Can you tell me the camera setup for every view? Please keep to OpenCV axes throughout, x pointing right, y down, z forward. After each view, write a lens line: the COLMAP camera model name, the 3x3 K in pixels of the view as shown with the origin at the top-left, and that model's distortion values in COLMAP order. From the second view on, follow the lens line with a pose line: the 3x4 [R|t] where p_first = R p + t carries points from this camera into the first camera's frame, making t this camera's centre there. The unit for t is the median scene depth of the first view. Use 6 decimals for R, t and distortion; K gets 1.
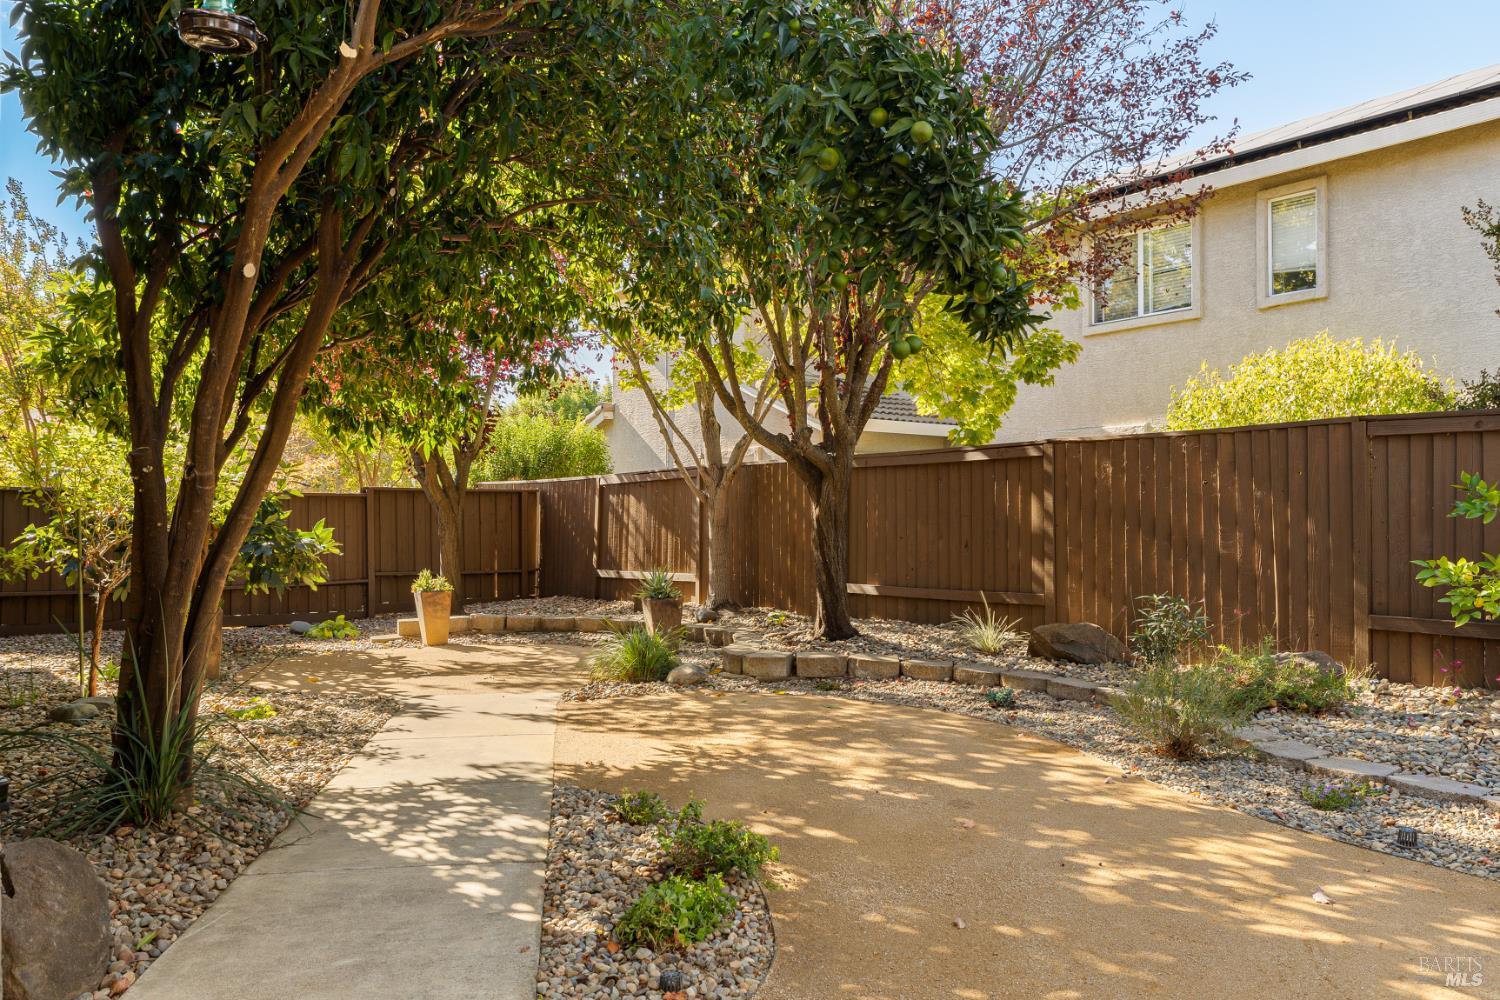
lens RADIAL K [[1100.4, 0, 745.6], [0, 1100.4, 519.0], [0, 0, 1]] dist [0.048680, -0.089156]
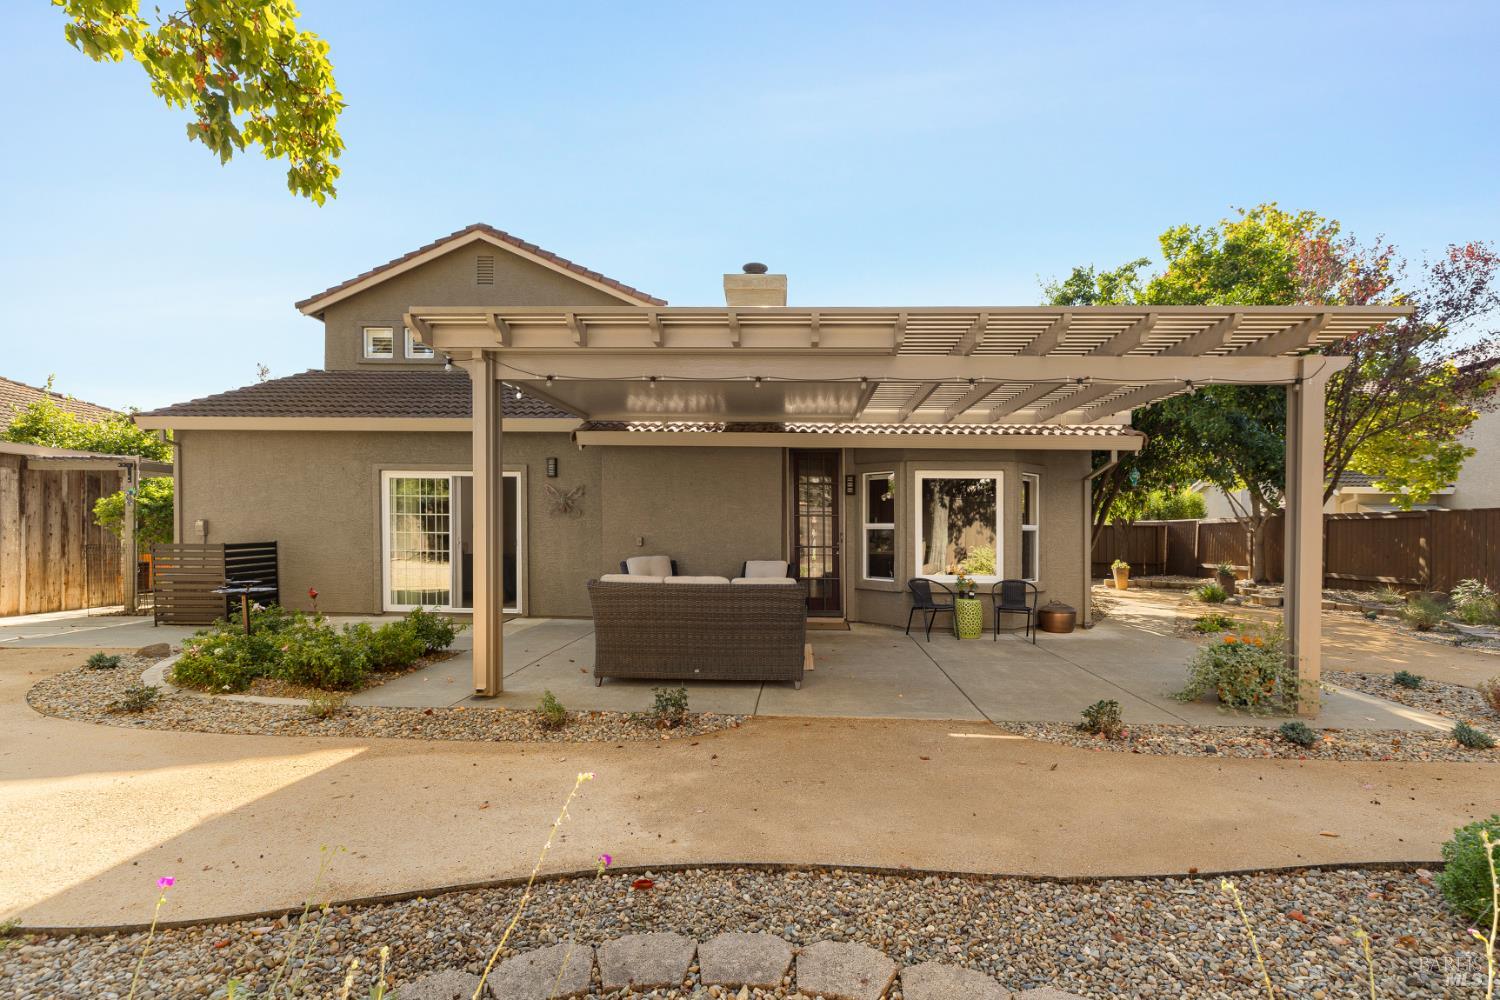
lens RADIAL K [[691.2, 0, 798.6], [0, 691.2, 552.9], [0, 0, 1]] dist [-0.005310, -0.000970]
pose [[0.787322, 0.032837, -0.615667, 0.105085], [-0.013664, 0.999265, 0.035823, -0.016469], [0.616391, -0.019792, 0.787192, -0.682798]]
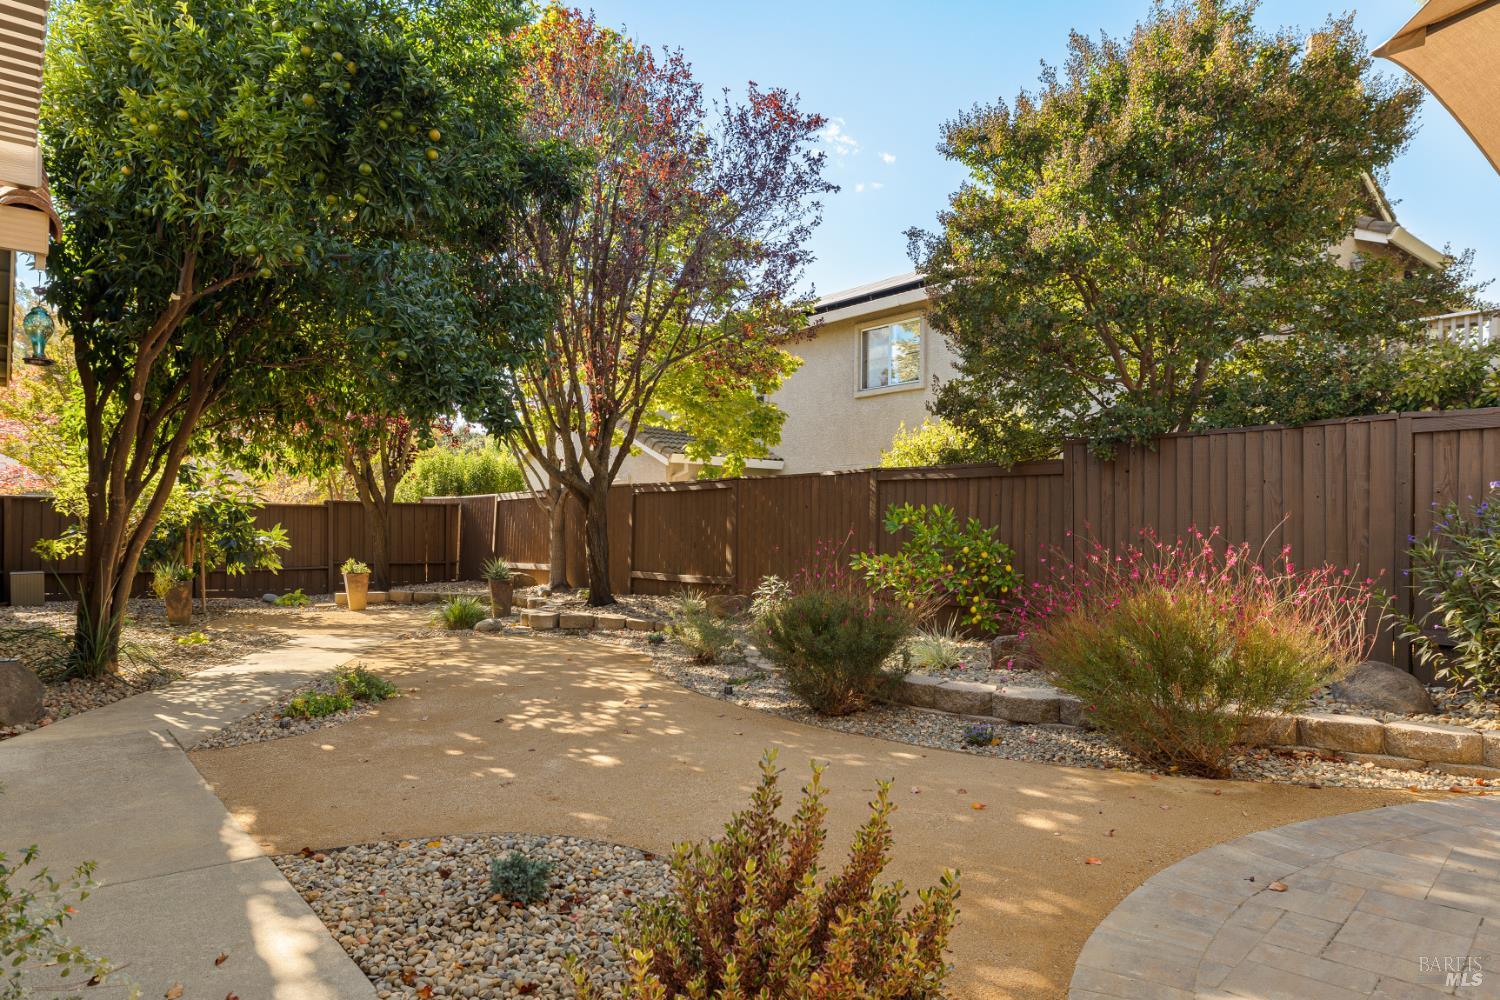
lens RADIAL K [[933.4, 0, 749.7], [0, 933.4, 546.9], [0, 0, 1]] dist [0.004549, -0.001642]
pose [[0.999692, 0.014381, 0.020242, 0.208821], [-0.014803, 0.999673, 0.020853, -0.002782], [-0.019936, -0.021146, 0.999578, -0.236018]]
